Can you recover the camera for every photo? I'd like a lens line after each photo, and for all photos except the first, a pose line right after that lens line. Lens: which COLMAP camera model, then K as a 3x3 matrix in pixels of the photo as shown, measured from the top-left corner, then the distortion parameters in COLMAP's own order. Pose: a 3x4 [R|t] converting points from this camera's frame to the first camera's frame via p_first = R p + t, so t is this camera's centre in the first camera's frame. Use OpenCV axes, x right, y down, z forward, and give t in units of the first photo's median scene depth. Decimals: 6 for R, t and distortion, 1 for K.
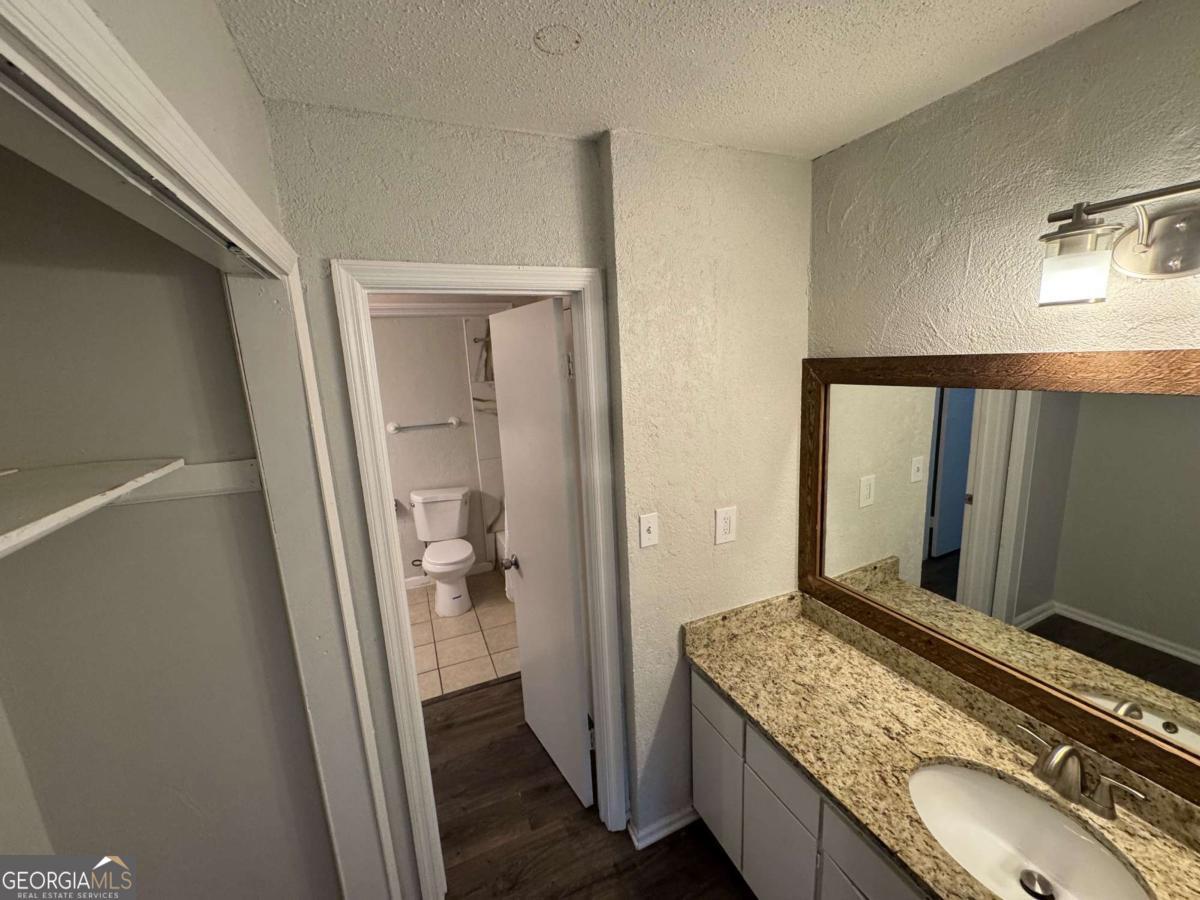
lens RADIAL K [[474.3, 0, 600.0], [0, 474.3, 450.0], [0, 0, 1]] dist [-0.001819, 0.000679]
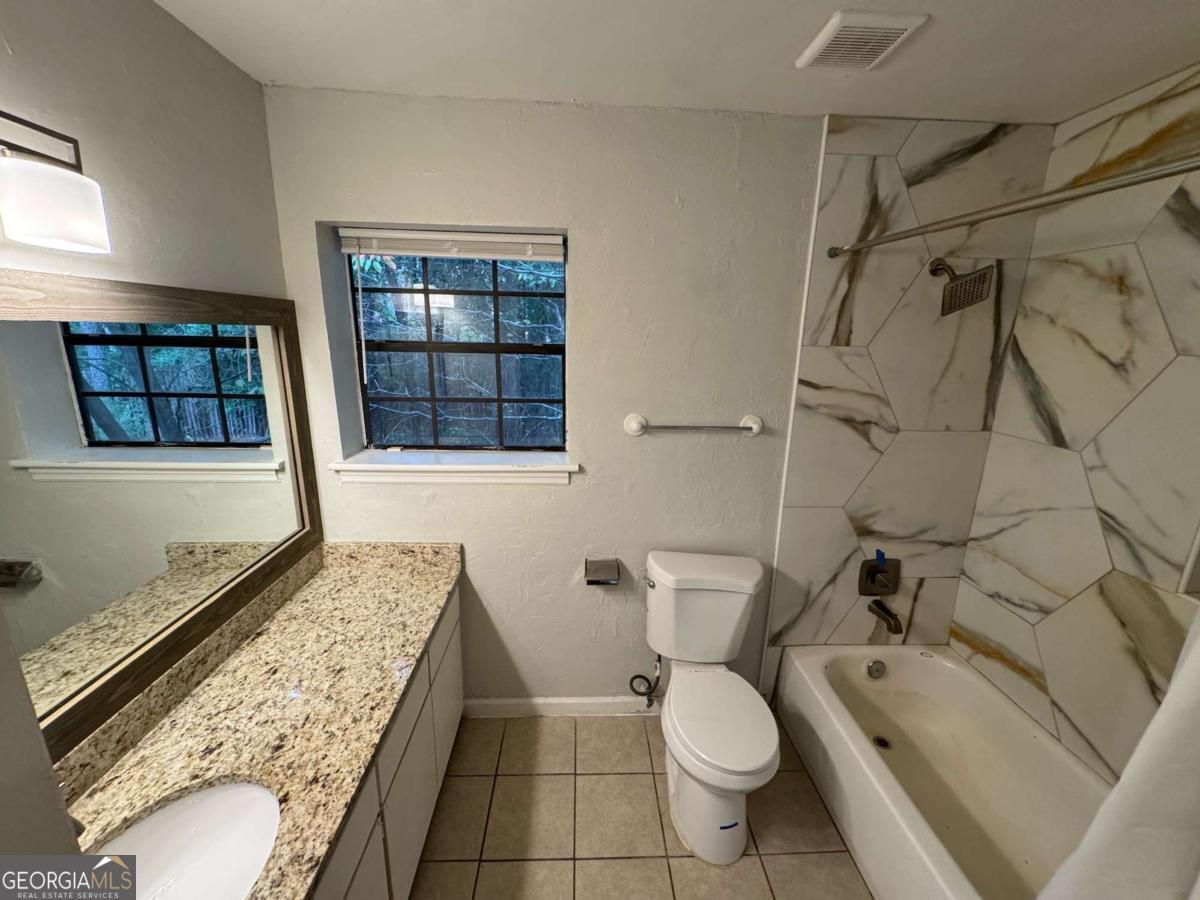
lens RADIAL K [[474.3, 0, 600.0], [0, 474.3, 450.0], [0, 0, 1]] dist [-0.001819, 0.000679]
pose [[0.932861, 0.153853, -0.325730, -0.295782], [-0.133880, 0.987514, 0.083016, -0.054566], [0.334435, -0.033833, 0.941811, 0.502615]]
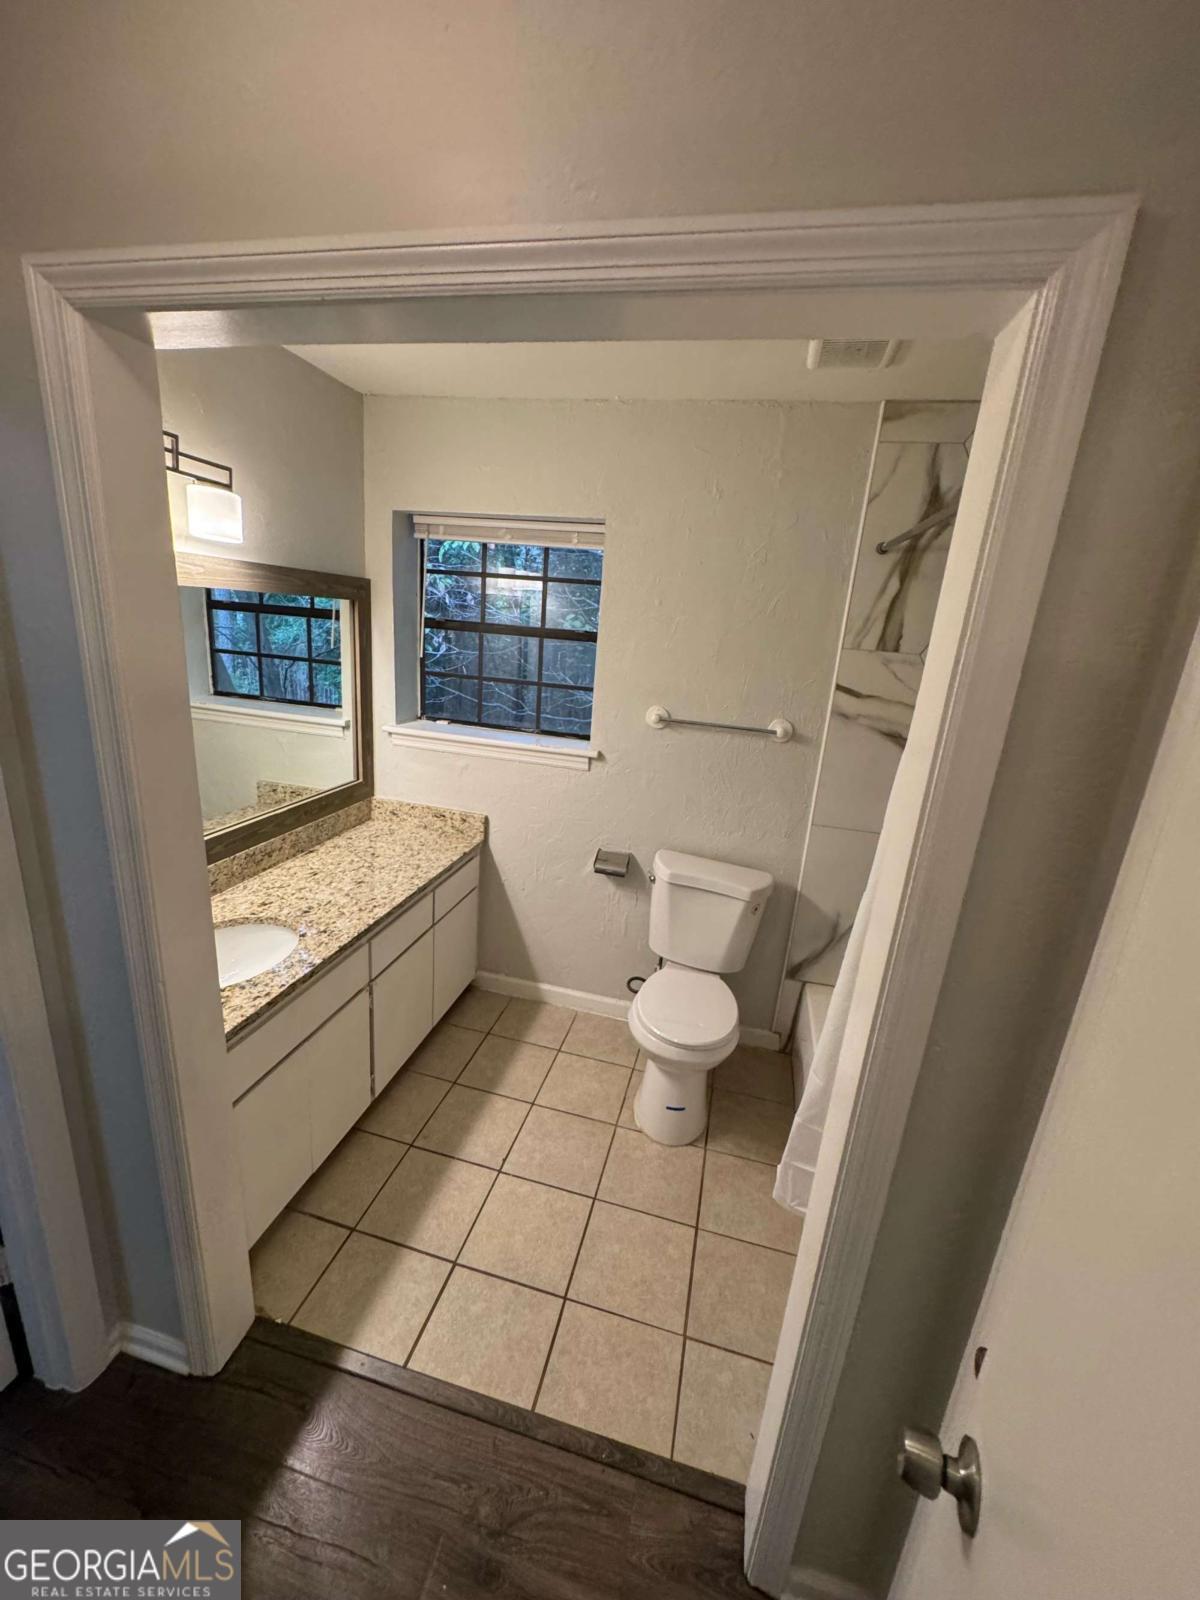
lens RADIAL K [[632.4, 0, 600.0], [0, 632.4, 800.0], [0, 0, 1]] dist [-0.001819, 0.000679]
pose [[0.789069, 0.271641, -0.550982, -0.094206], [-0.228001, 0.962357, 0.147932, -0.045743], [0.570426, 0.008896, 0.821301, 0.413549]]
